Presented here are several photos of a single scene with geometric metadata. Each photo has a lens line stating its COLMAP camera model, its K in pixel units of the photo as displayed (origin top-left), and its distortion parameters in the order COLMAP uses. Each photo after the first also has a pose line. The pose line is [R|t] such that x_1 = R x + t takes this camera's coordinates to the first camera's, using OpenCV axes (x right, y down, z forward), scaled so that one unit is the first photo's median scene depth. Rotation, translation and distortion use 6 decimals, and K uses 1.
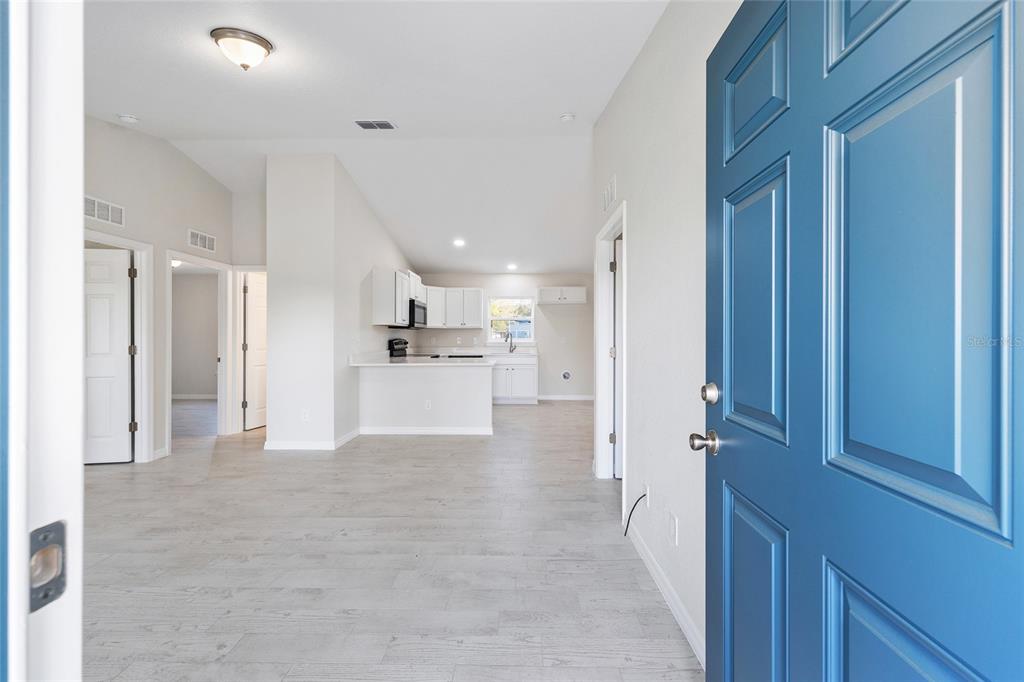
lens RADIAL K [[410.6, 0, 509.8], [0, 410.6, 331.7], [0, 0, 1]] dist [-0.000756, 0.001053]
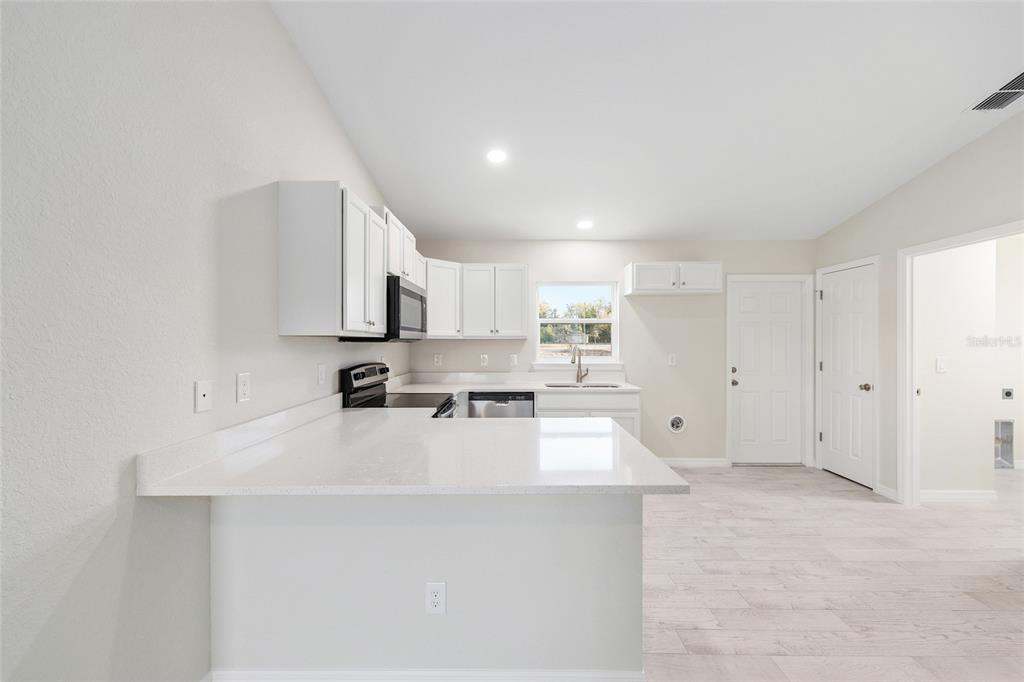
lens RADIAL K [[410.6, 0, 511.2], [0, 410.6, 343.4], [0, 0, 1]] dist [-0.000756, 0.001053]
pose [[0.999979, 0.000966, 0.006467, -0.112959], [-0.001088, 0.999821, 0.018884, -0.014414], [-0.006448, -0.018891, 0.999801, 0.548218]]
